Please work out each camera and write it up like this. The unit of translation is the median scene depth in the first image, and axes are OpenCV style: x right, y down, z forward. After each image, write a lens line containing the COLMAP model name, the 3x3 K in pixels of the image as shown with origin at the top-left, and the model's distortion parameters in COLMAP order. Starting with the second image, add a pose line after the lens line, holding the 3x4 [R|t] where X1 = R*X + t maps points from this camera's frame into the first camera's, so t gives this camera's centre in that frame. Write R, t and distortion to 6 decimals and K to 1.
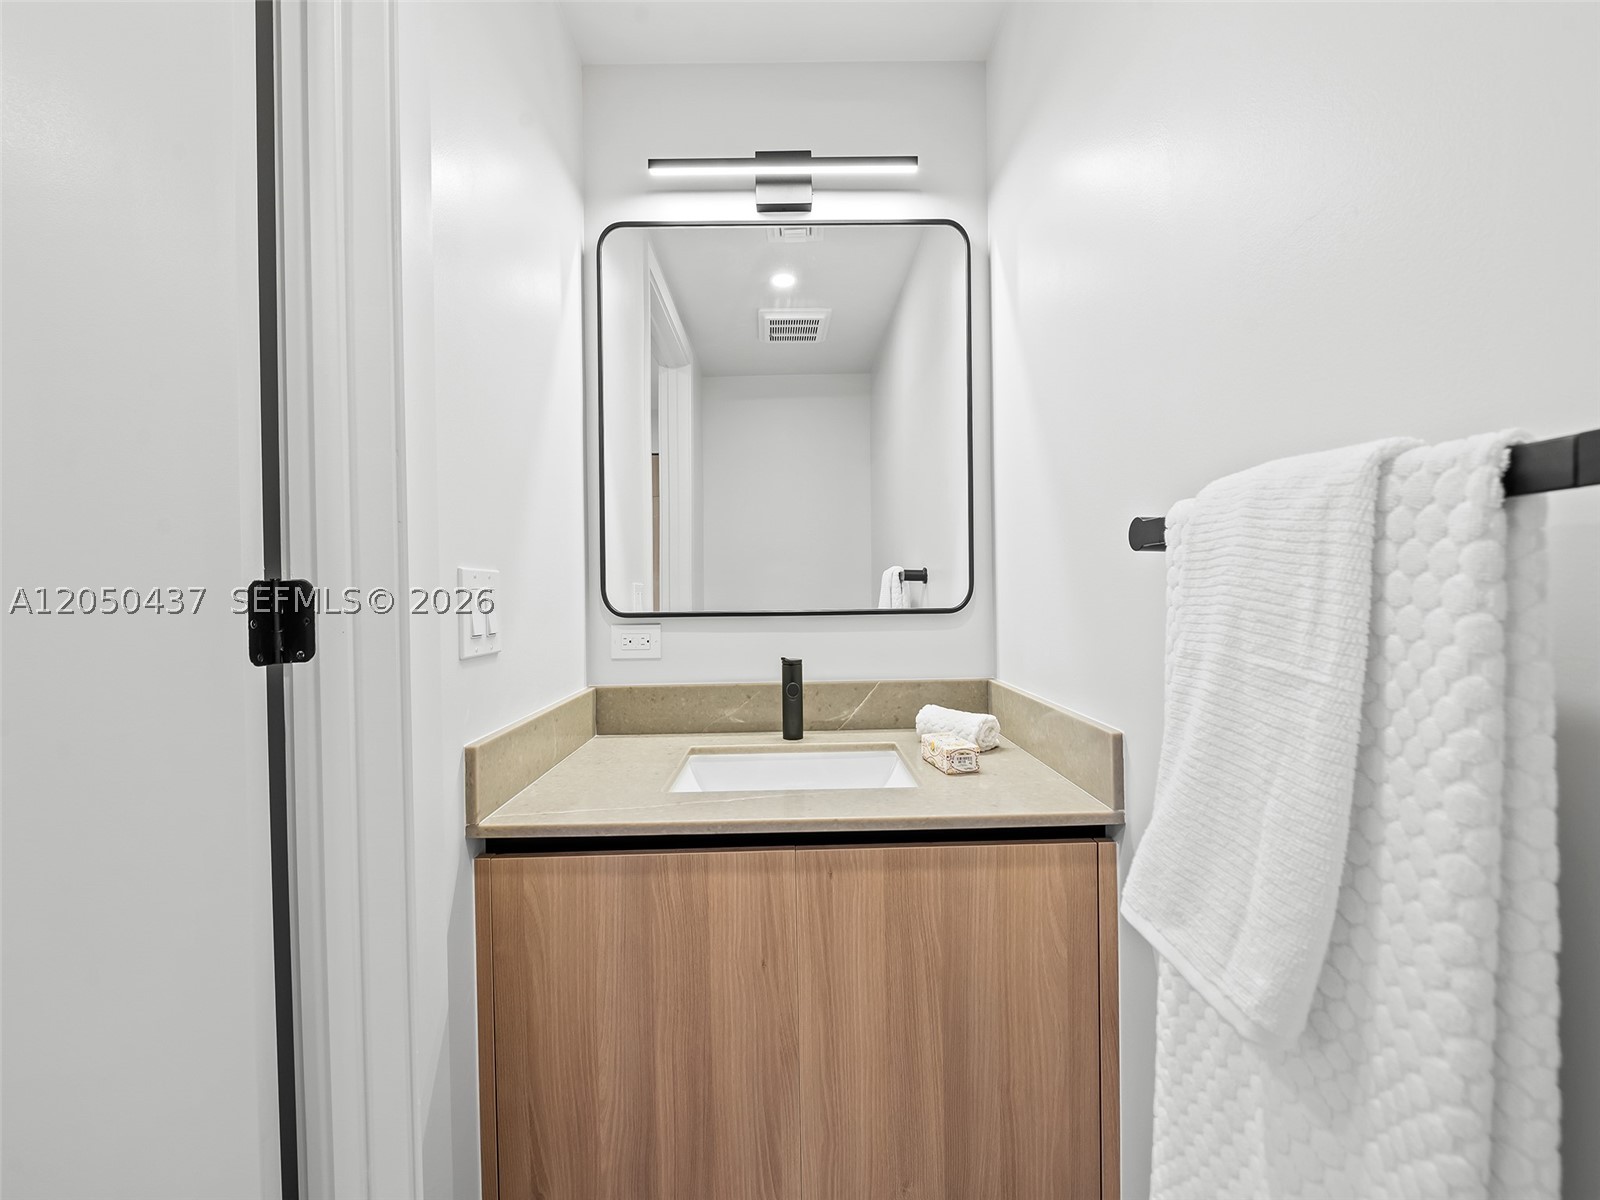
lens RADIAL K [[668.3, 0, 800.4], [0, 668.3, 595.5], [0, 0, 1]] dist [0.000273, -0.005503]
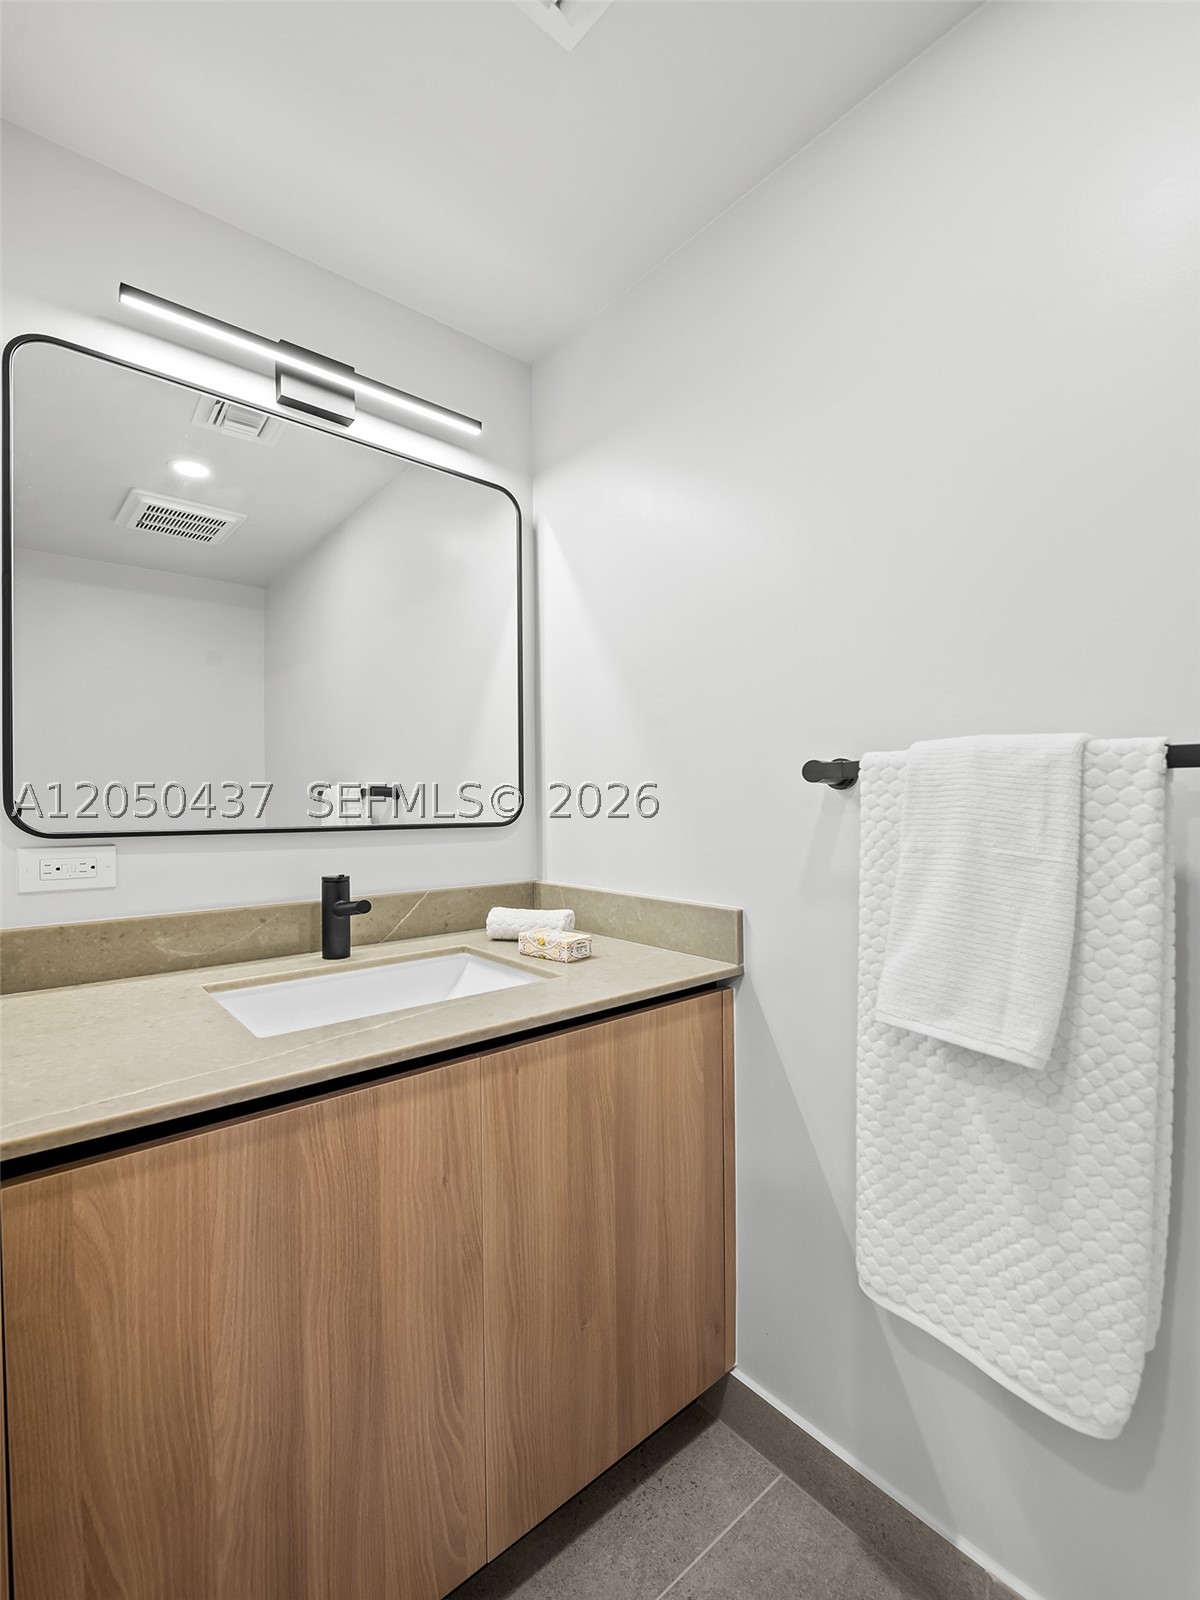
lens RADIAL K [[568.2, 0, 639.6], [0, 568.2, 805.0], [0, 0, 1]] dist [0.000820, -0.002529]
pose [[0.792101, 0.007411, 0.610345, -0.350215], [-0.001710, 0.999949, -0.009924, -0.002299], [-0.610388, 0.006817, 0.792073, 0.146424]]
